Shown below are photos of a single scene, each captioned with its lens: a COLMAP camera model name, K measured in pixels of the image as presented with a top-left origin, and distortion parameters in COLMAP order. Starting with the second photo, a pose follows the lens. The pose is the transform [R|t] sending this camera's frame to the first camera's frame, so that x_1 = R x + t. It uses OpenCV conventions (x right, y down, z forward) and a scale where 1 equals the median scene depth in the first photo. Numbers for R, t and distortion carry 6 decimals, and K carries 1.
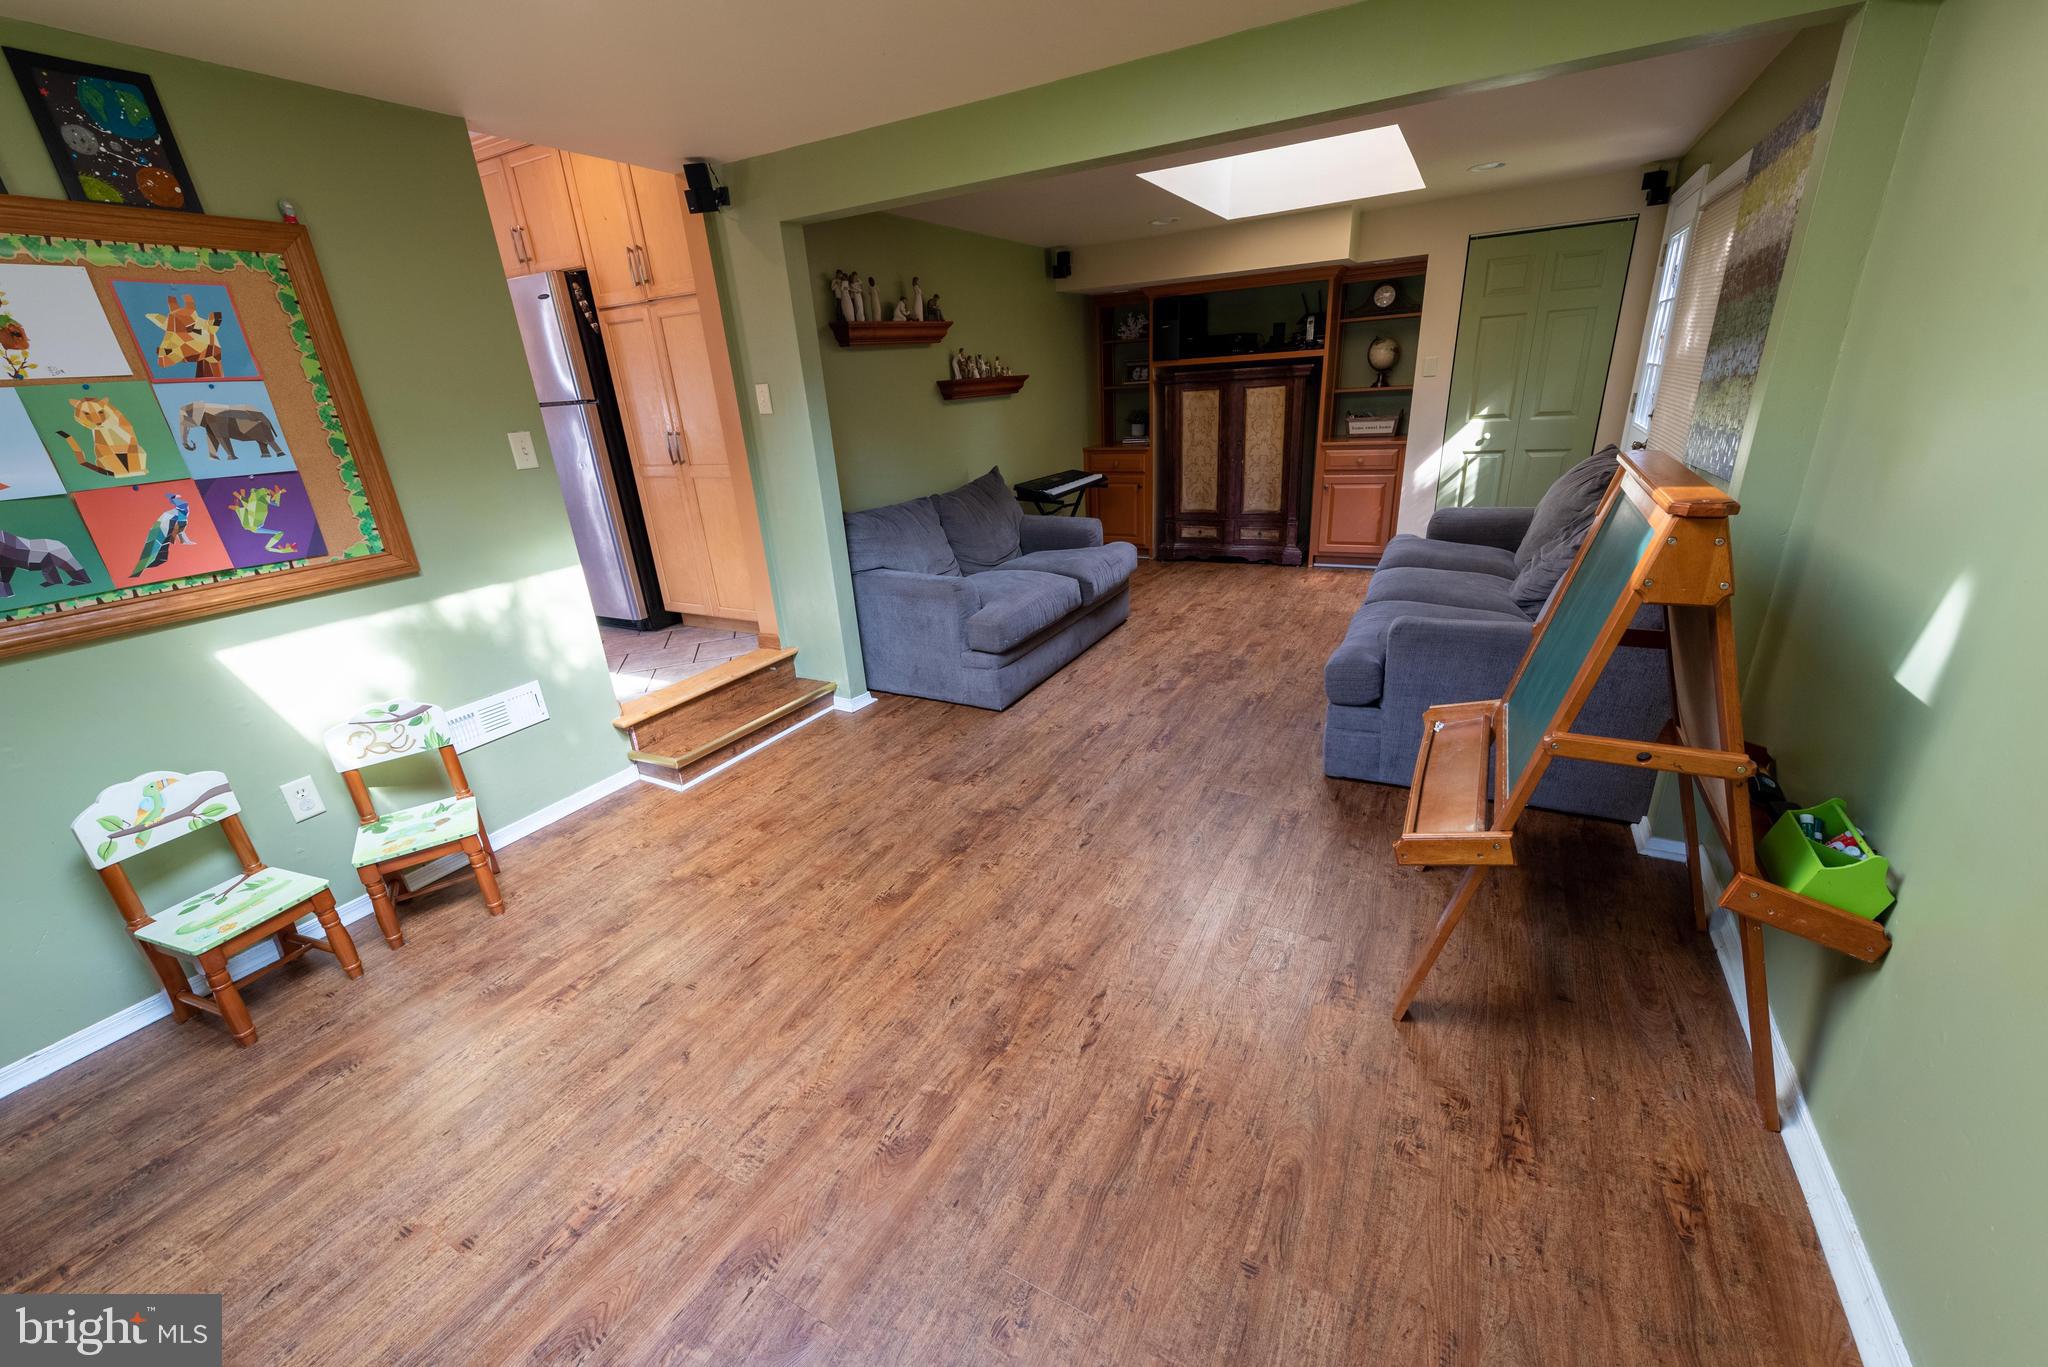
lens RADIAL K [[799.0, 0, 1023.9], [0, 799.0, 687.7], [0, 0, 1]] dist [0.003786, -0.000810]
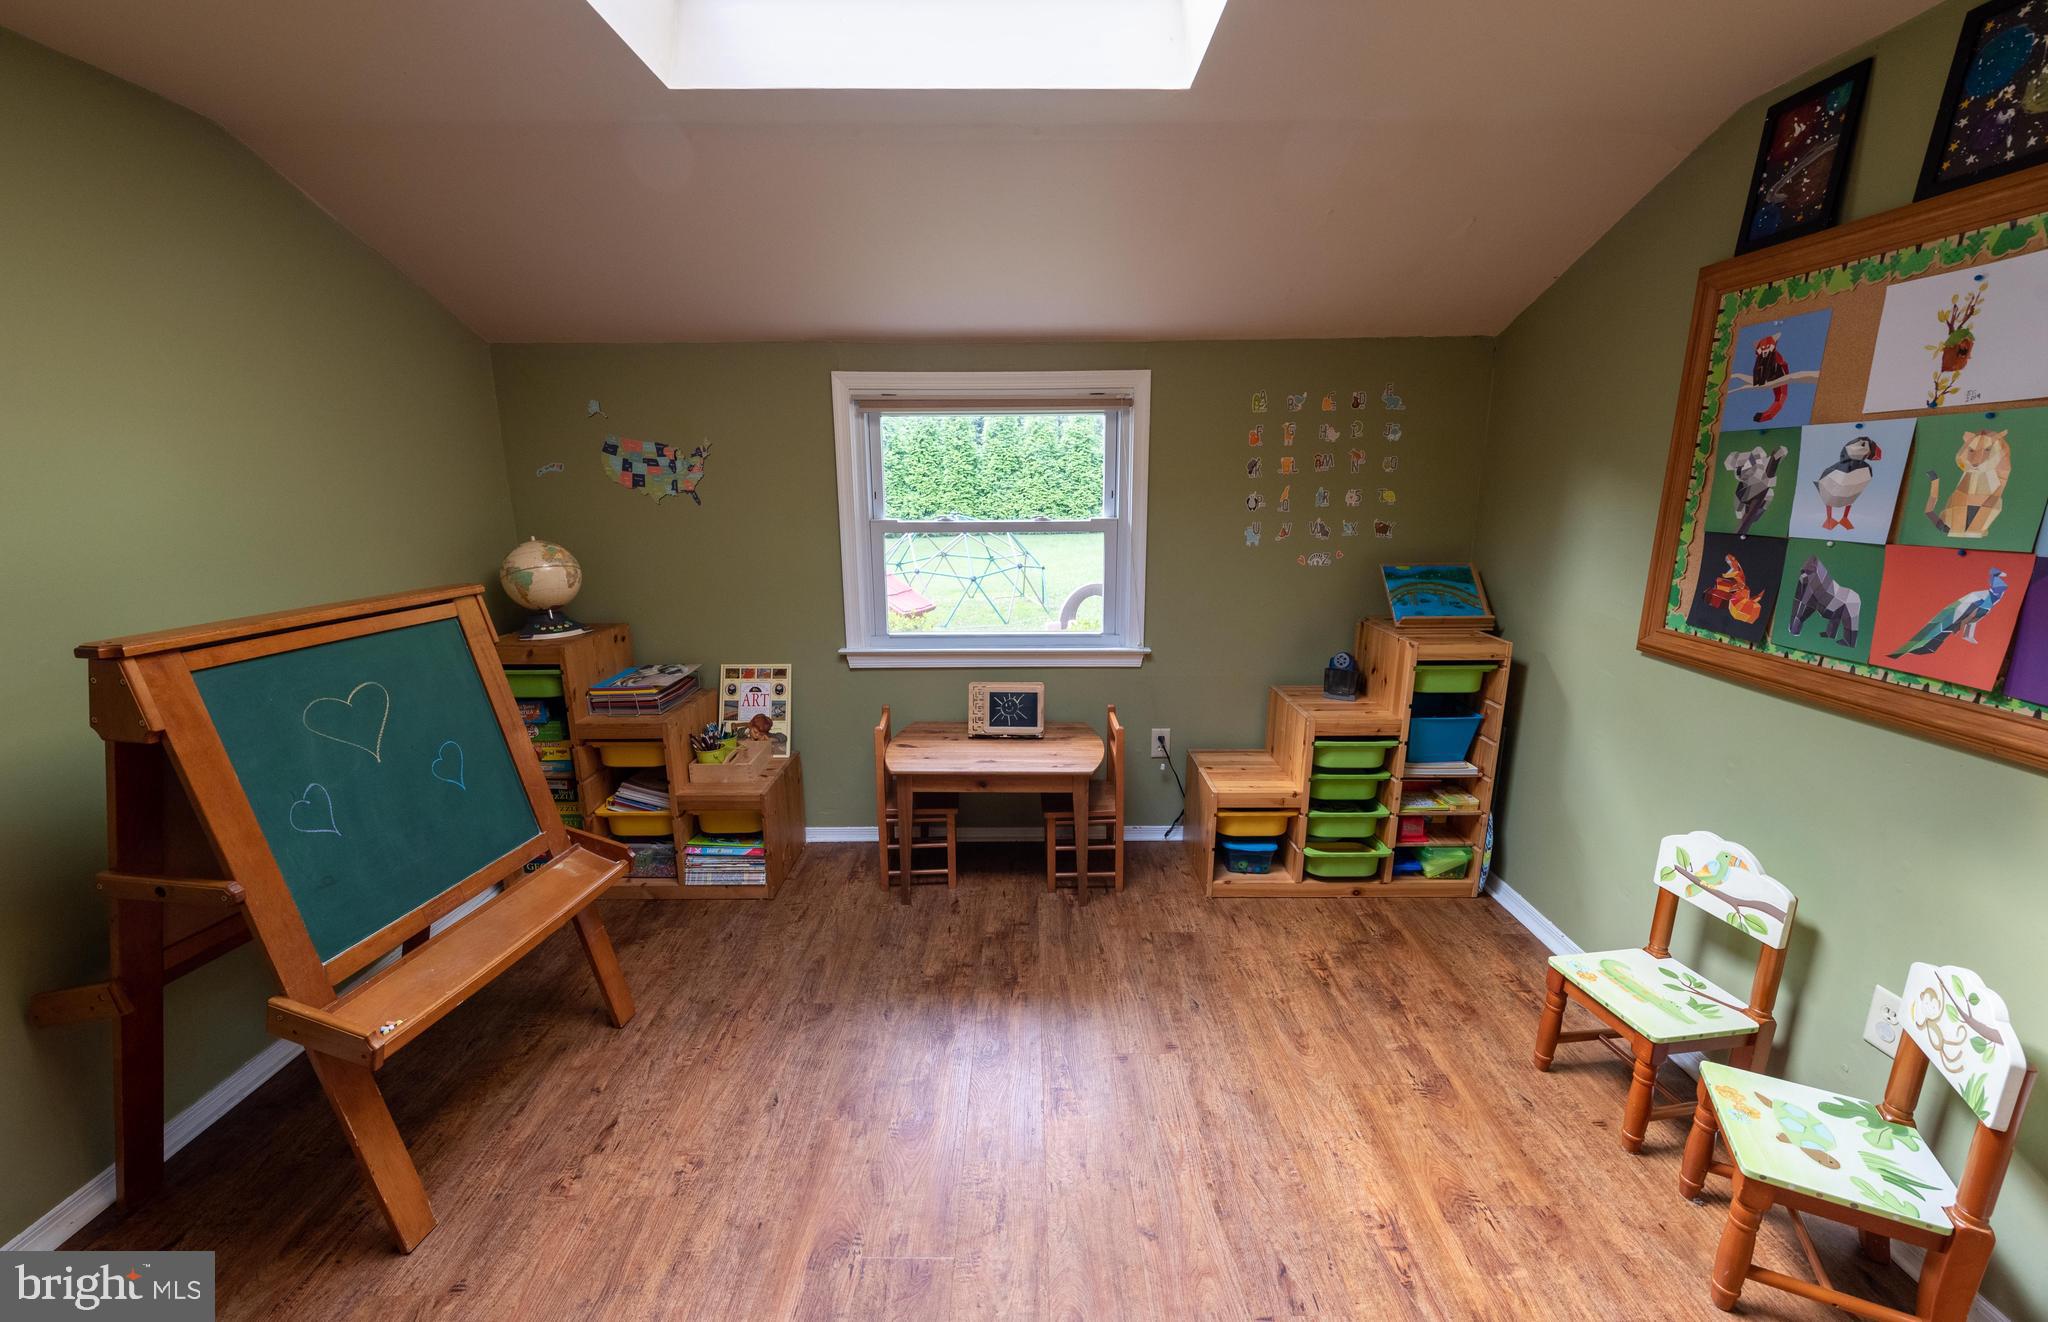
lens RADIAL K [[816.7, 0, 1024.7], [0, 816.7, 658.5], [0, 0, 1]] dist [0.013579, -0.000290]
pose [[-0.875956, 0.171756, -0.450779, -0.021378], [-0.116868, 0.831068, 0.543753, -0.445125], [0.468021, 0.528985, -0.707906, 1.105667]]
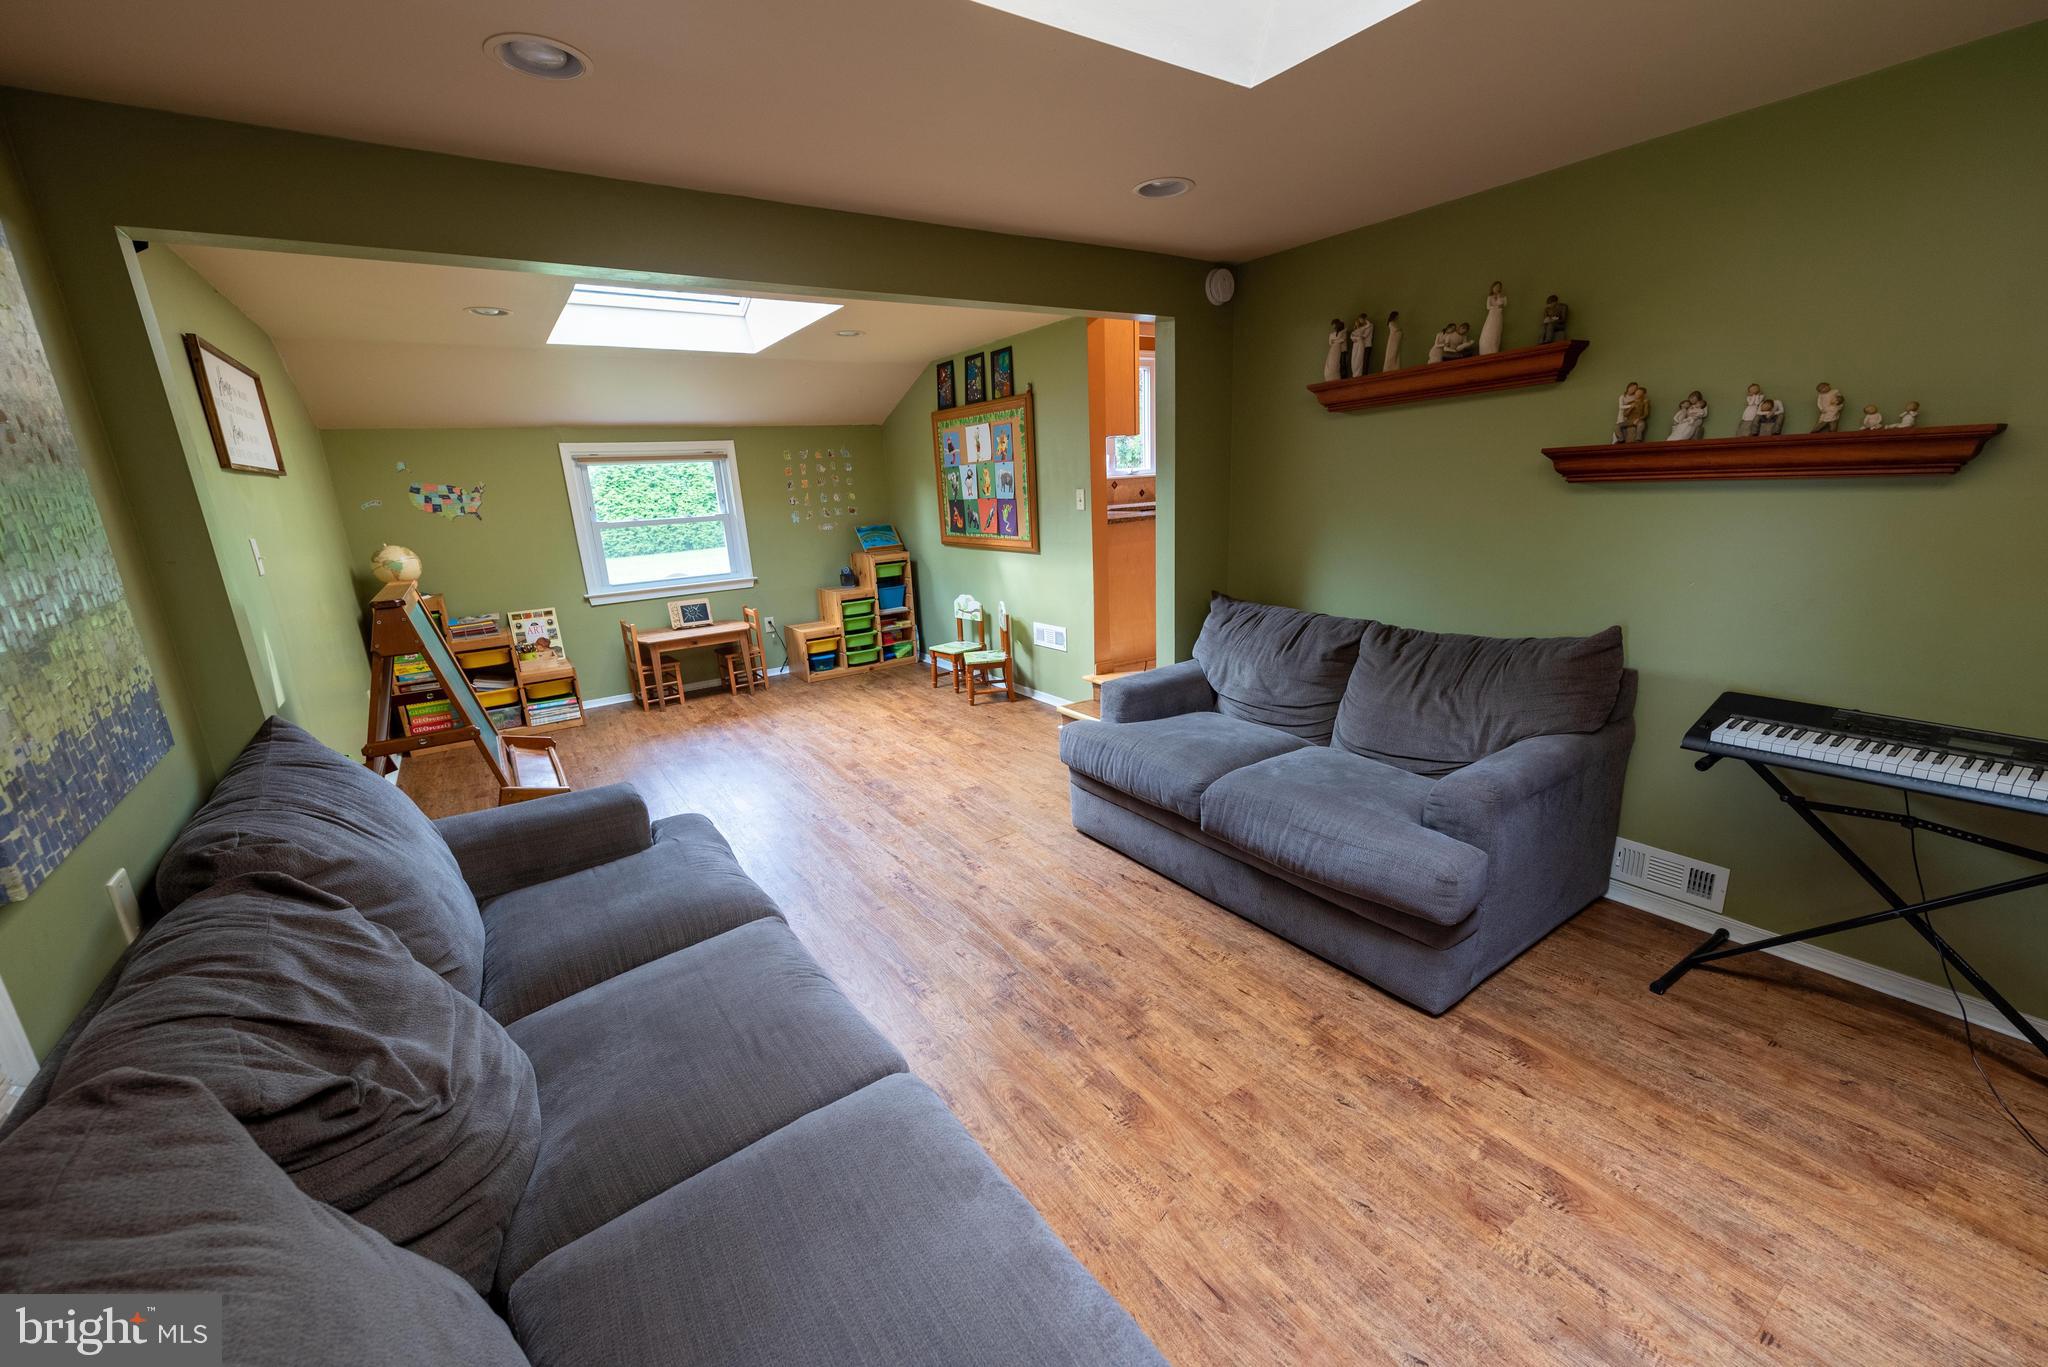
lens RADIAL K [[799.0, 0, 1030.2], [0, 799.0, 700.1], [0, 0, 1]] dist [0.003786, -0.000810]
pose [[-0.442608, 0.320931, -0.837318, 1.279348], [-0.250571, 0.852301, 0.459127, -0.901203], [0.860995, 0.413021, -0.296819, 2.087679]]
